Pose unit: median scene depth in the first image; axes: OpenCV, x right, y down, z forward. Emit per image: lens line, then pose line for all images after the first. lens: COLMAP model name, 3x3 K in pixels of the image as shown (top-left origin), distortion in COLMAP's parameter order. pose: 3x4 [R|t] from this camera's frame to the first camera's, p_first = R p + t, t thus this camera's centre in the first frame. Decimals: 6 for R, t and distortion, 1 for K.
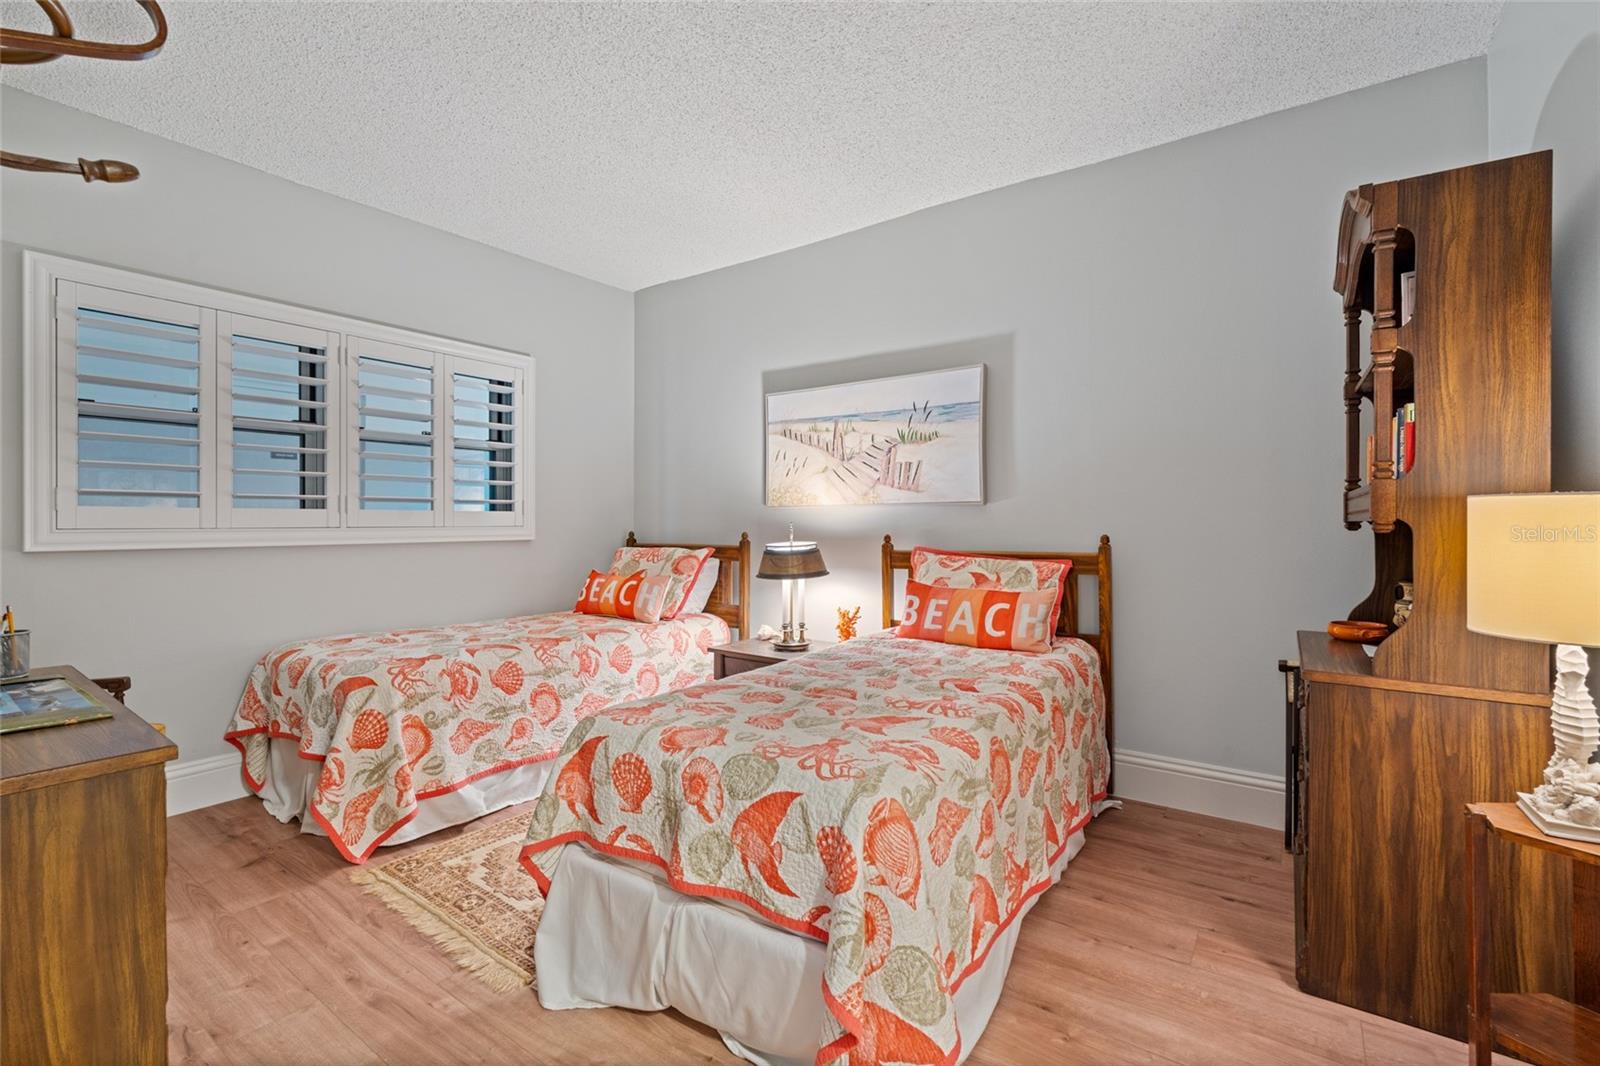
lens RADIAL K [[701.1, 0, 796.8], [0, 701.1, 522.7], [0, 0, 1]] dist [-0.006283, 0.001911]
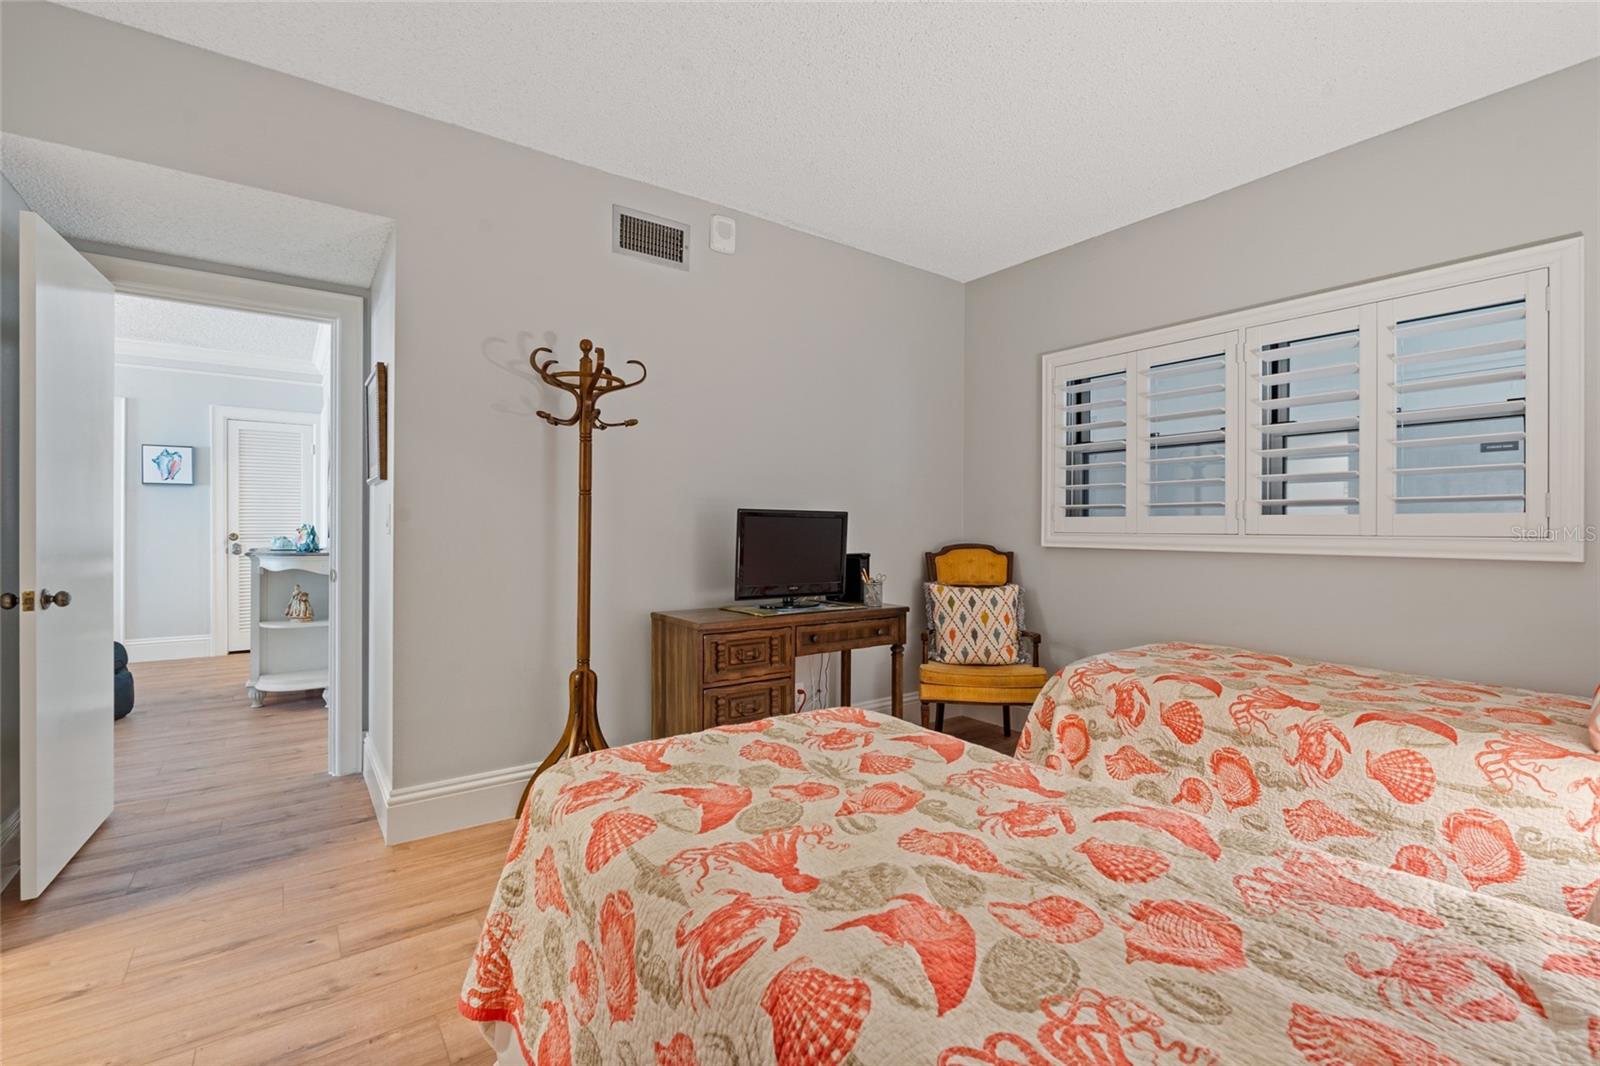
lens RADIAL K [[701.1, 0, 792.3], [0, 701.1, 532.0], [0, 0, 1]] dist [-0.006283, 0.001911]
pose [[-0.317907, 0.007434, -0.948093, 0.504656], [-0.001915, 0.999962, 0.008483, -0.004031], [0.948120, 0.004513, -0.317881, 0.835656]]
